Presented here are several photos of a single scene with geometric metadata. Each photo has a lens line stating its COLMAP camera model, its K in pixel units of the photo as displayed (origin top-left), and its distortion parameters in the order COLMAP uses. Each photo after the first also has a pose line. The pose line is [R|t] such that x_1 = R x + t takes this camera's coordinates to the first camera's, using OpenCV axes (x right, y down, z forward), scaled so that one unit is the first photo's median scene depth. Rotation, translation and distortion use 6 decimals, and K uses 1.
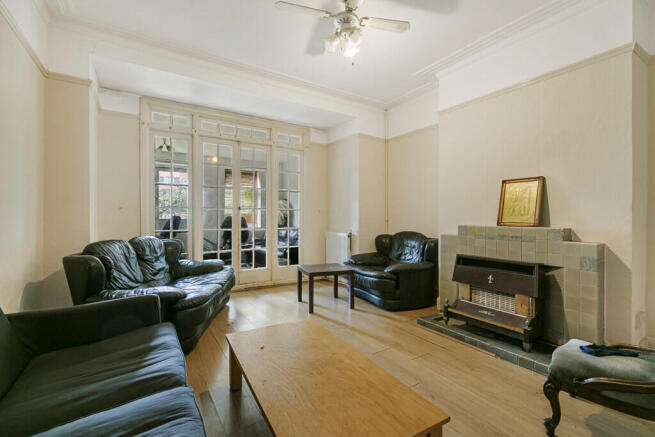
lens RADIAL K [[291.7, 0, 328.1], [0, 291.7, 214.5], [0, 0, 1]] dist [0.001147, -0.000344]
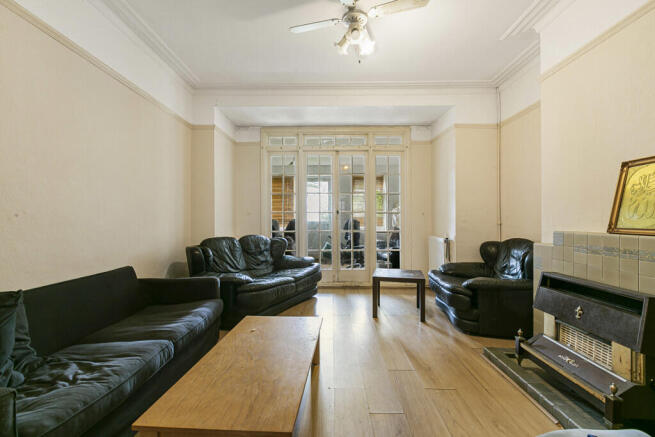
lens RADIAL K [[291.7, 0, 328.1], [0, 291.7, 214.5], [0, 0, 1]] dist [0.001147, -0.000344]
pose [[0.833379, -0.011926, -0.552573, 0.333316], [0.007046, 0.999915, -0.010955, -0.000440], [0.552657, 0.005237, 0.833392, 0.087276]]
